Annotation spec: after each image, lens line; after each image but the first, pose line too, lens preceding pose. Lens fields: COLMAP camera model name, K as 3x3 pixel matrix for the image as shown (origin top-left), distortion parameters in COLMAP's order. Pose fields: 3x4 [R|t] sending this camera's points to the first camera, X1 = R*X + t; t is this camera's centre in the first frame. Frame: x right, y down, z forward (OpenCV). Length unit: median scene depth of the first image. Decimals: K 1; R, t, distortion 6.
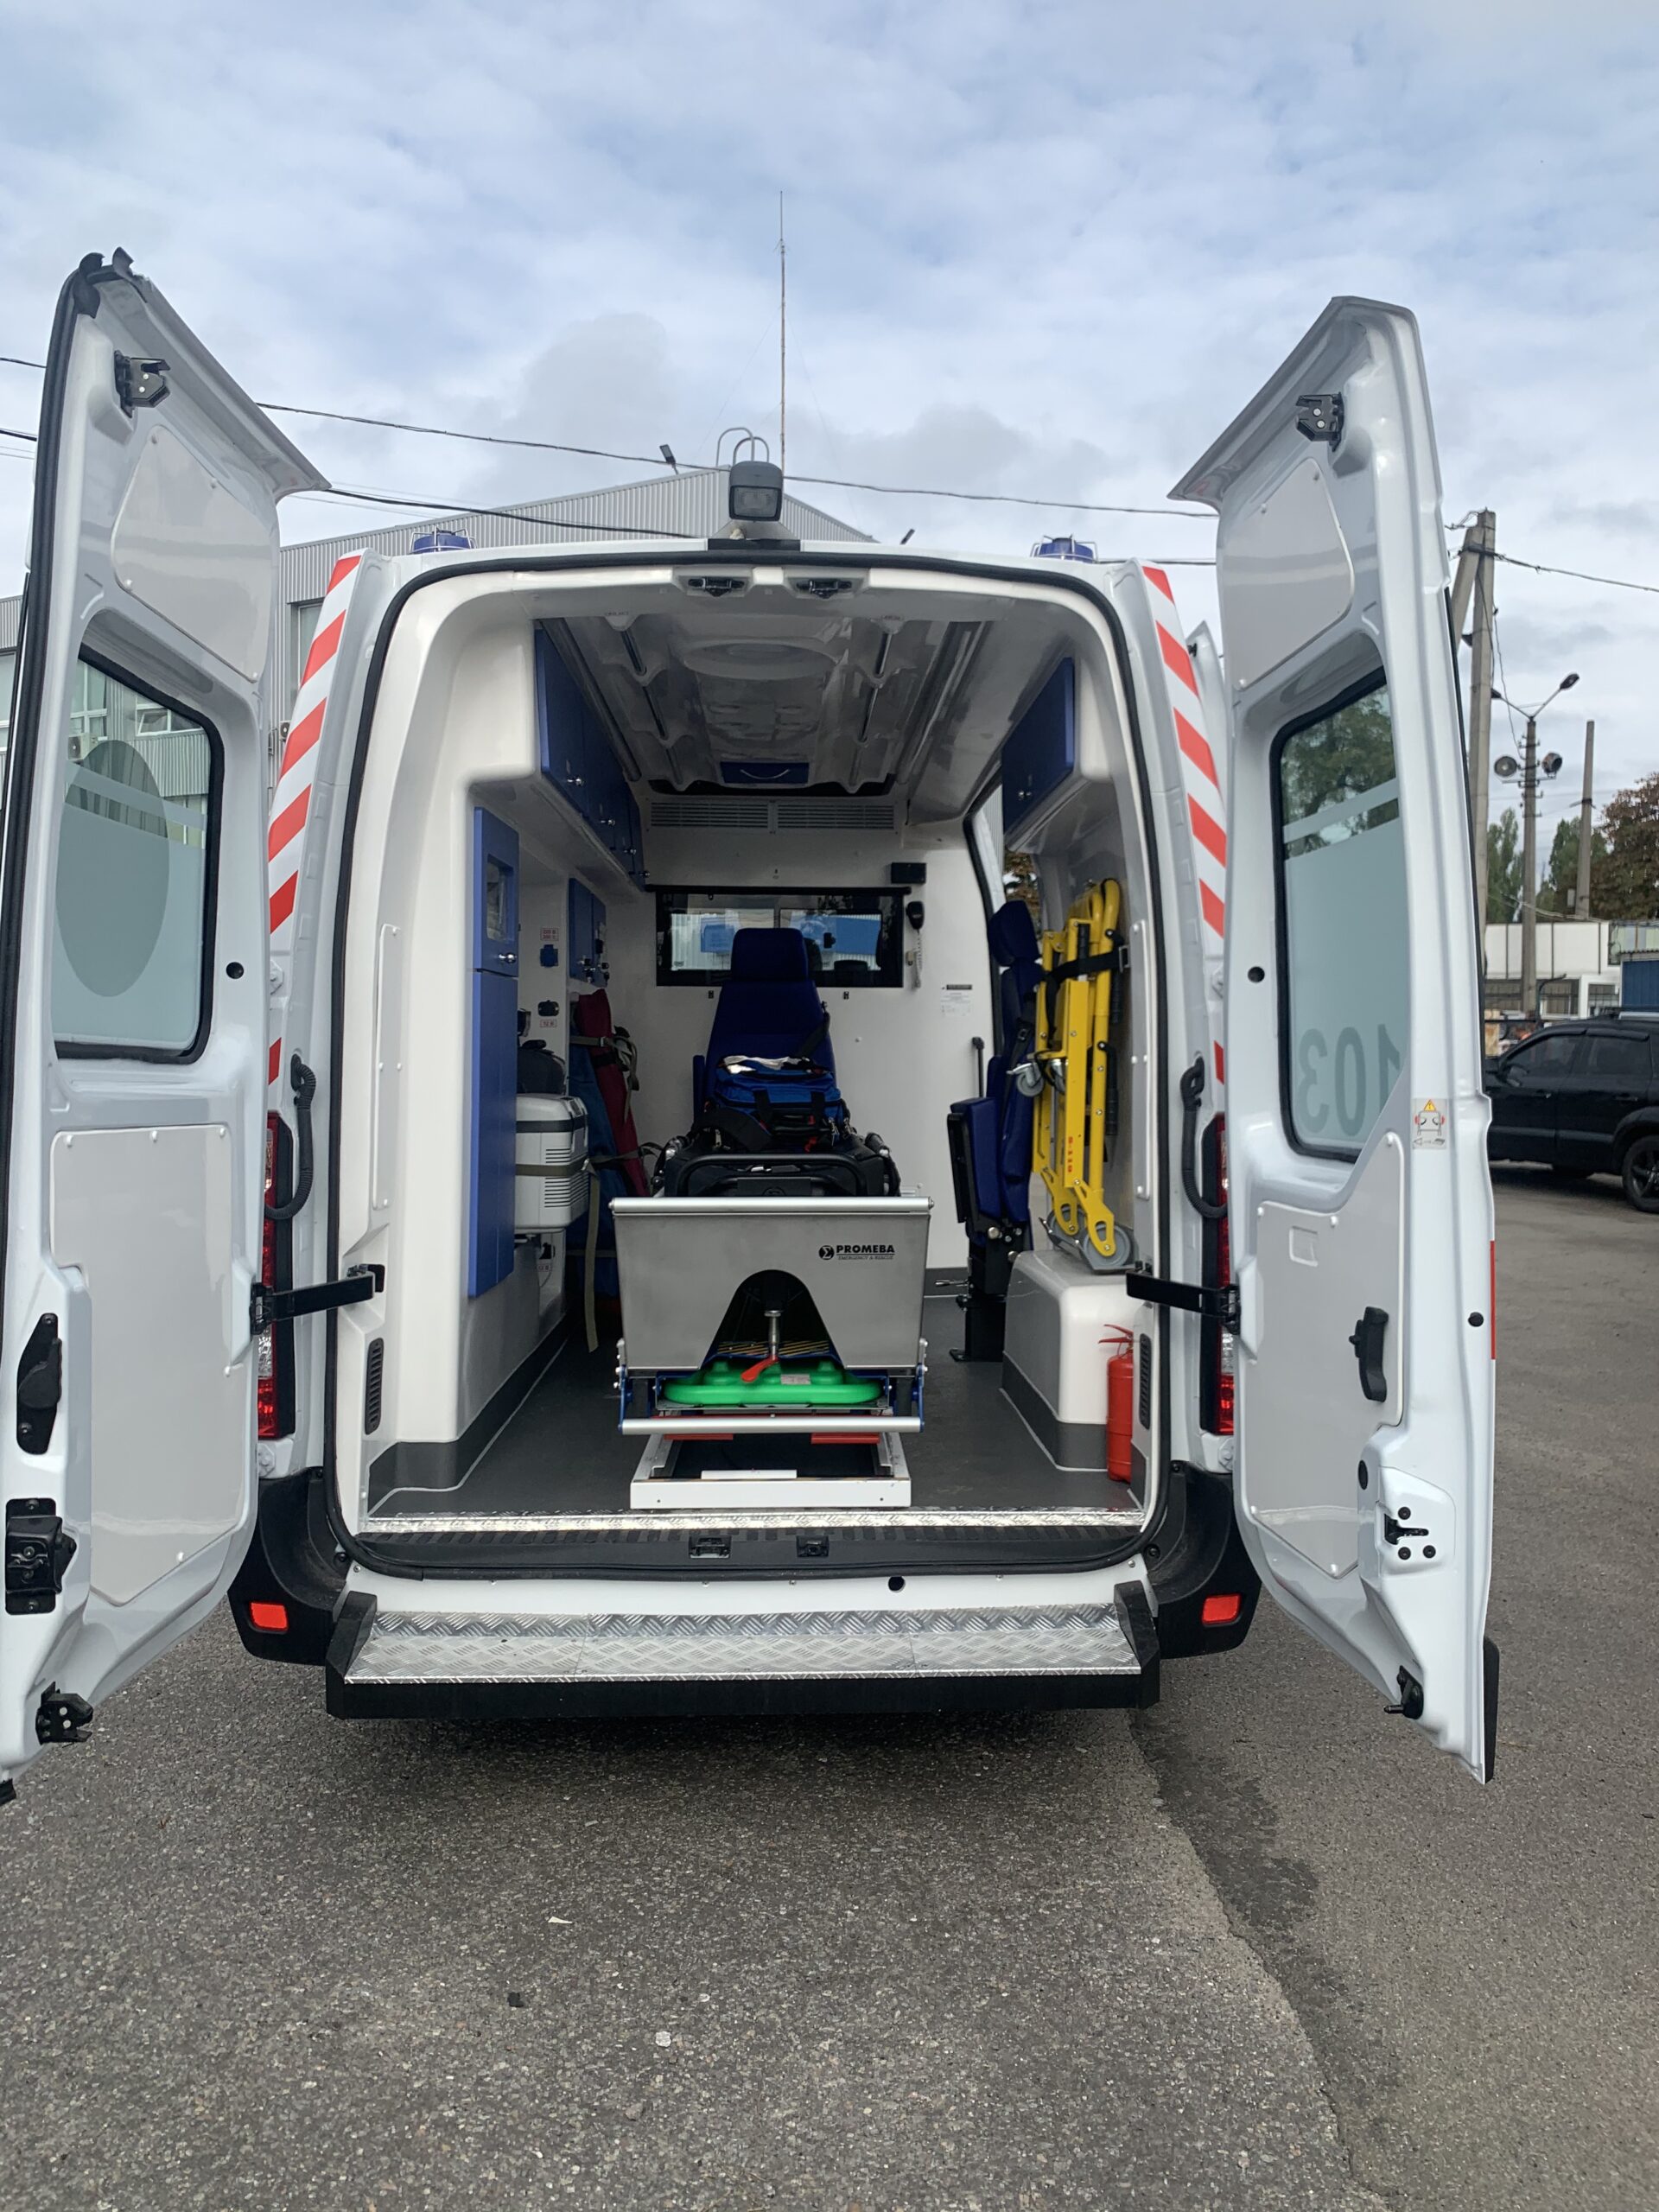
lens RADIAL K [[1677.8, 0, 829.0], [0, 1677.8, 1079.4], [0, 0, 1]] dist [0.037042, -0.043893]
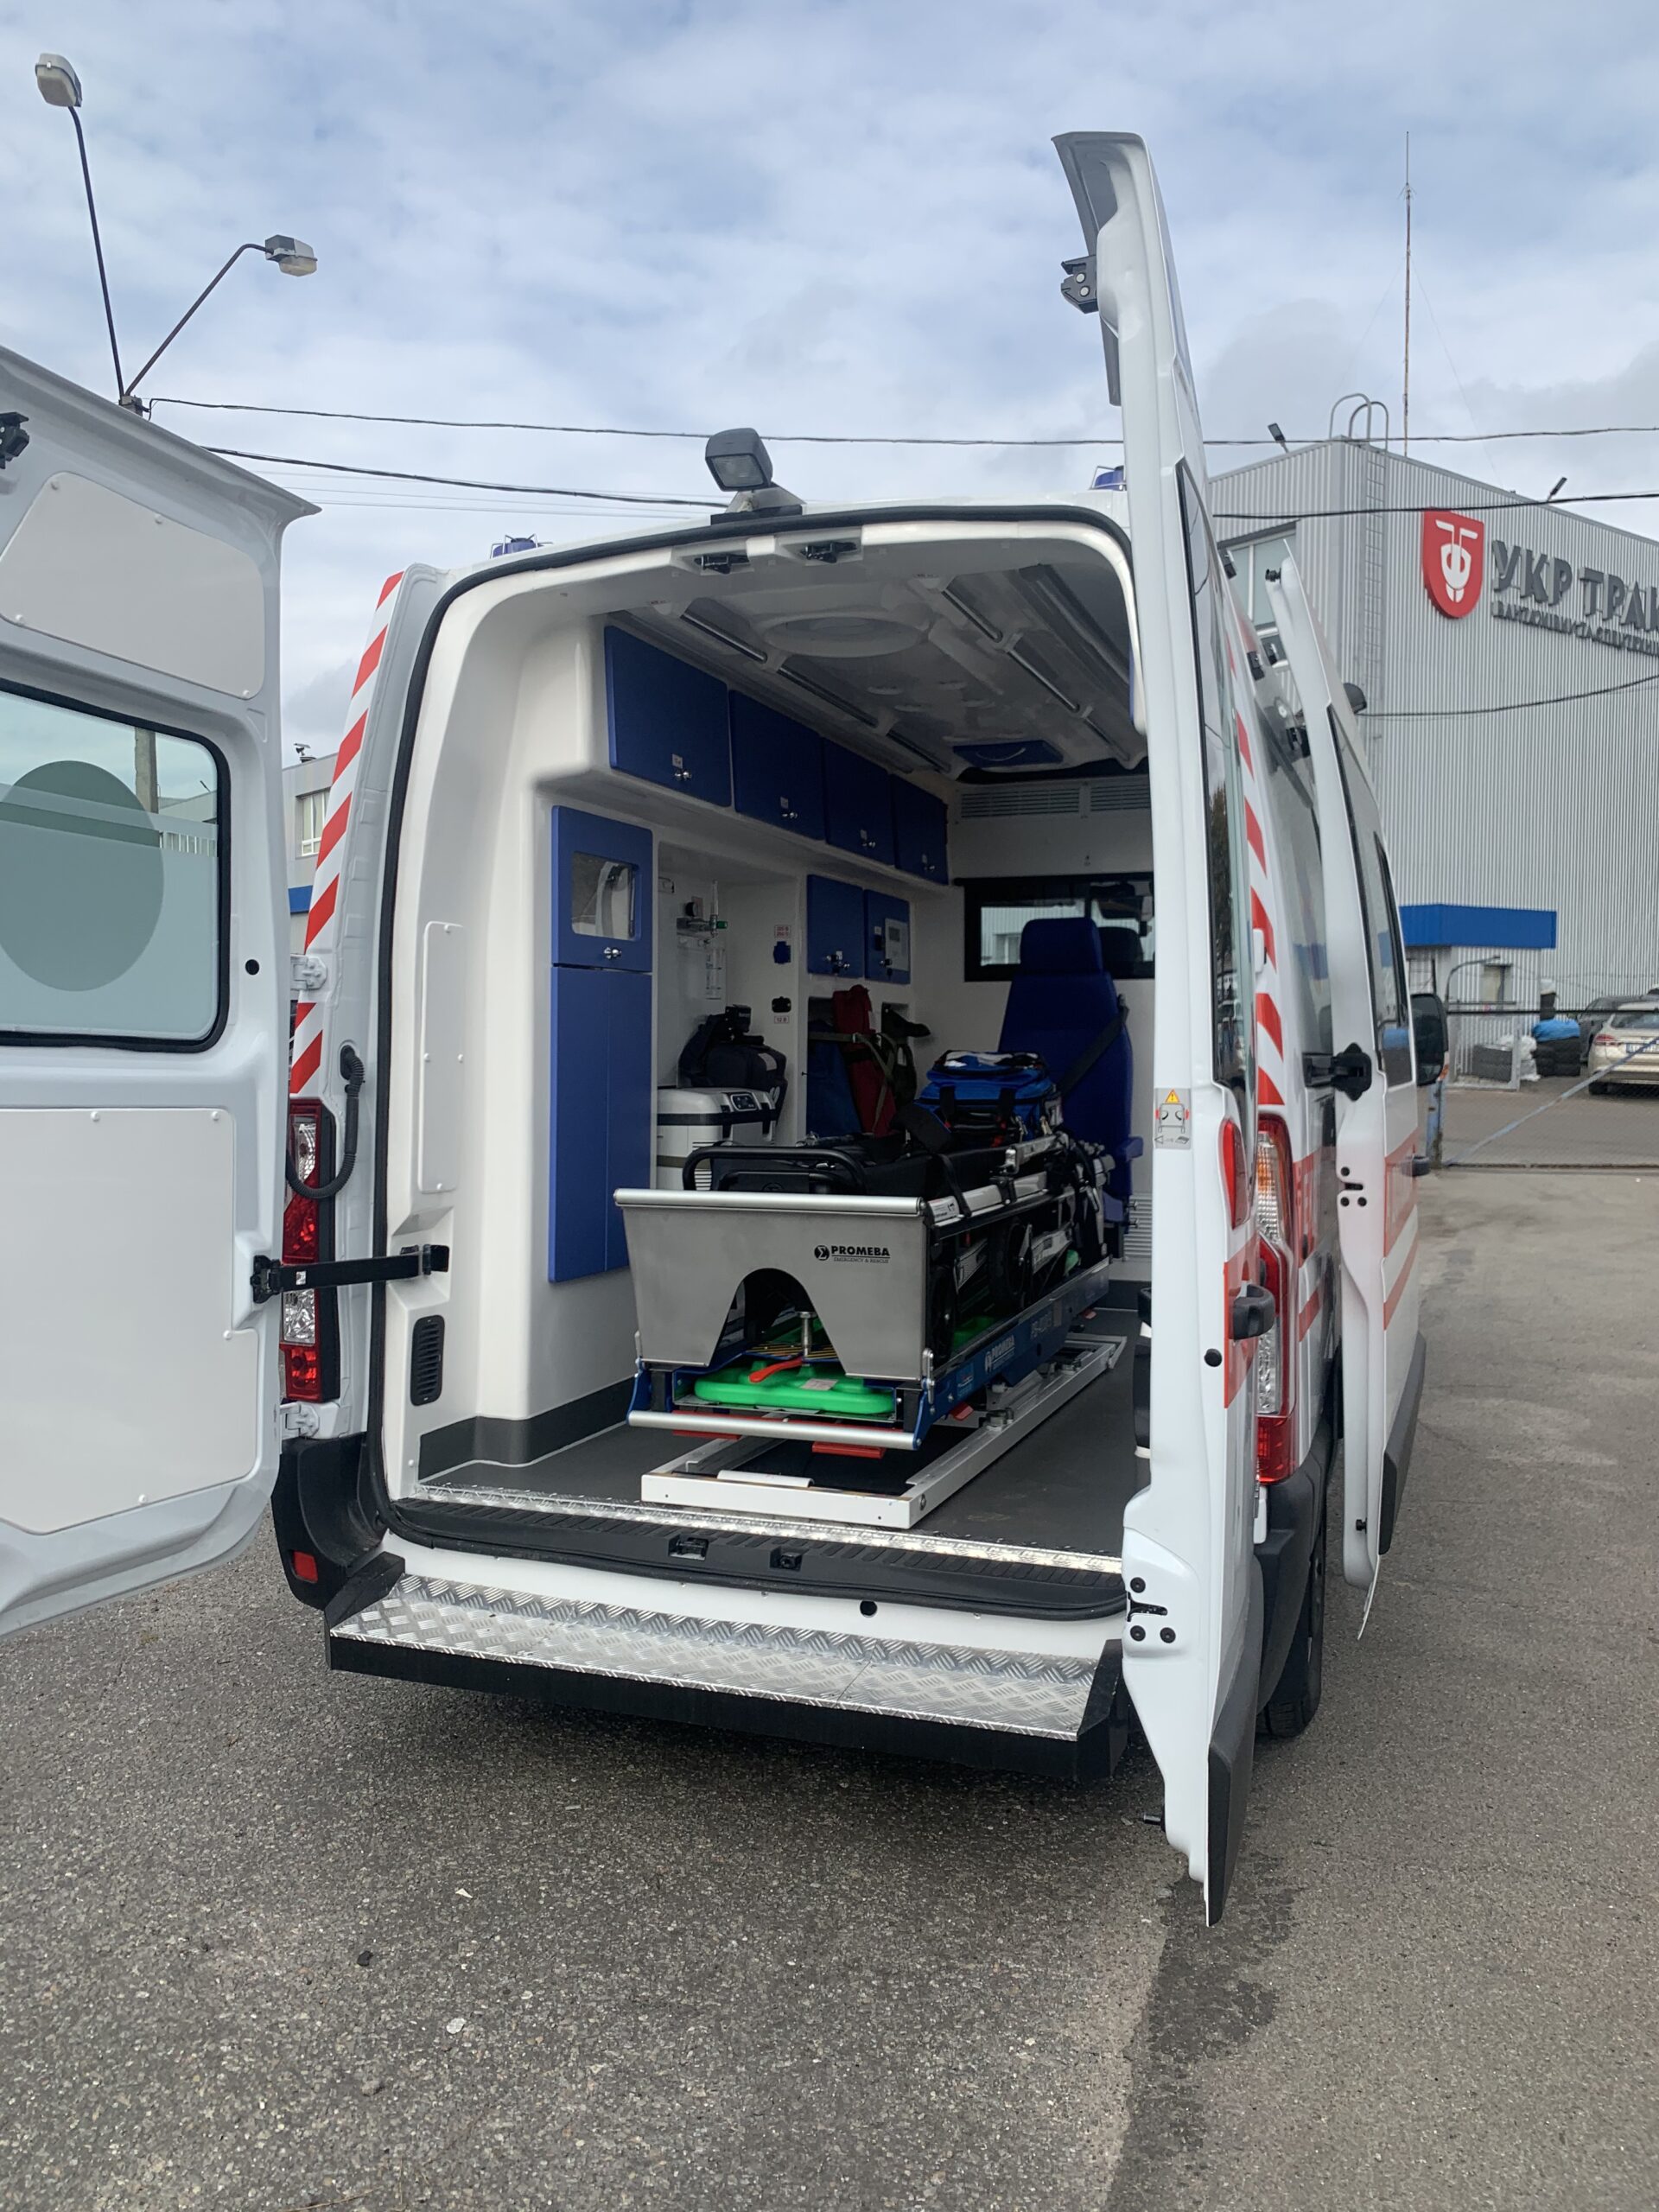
lens RADIAL K [[1677.8, 0, 828.2], [0, 1677.8, 1098.6], [0, 0, 1]] dist [0.037042, -0.043893]
pose [[0.926010, 0.009190, -0.377386, 0.371510], [-0.006101, 0.999937, 0.009381, 0.007029], [0.377449, -0.006384, 0.926008, 0.125324]]
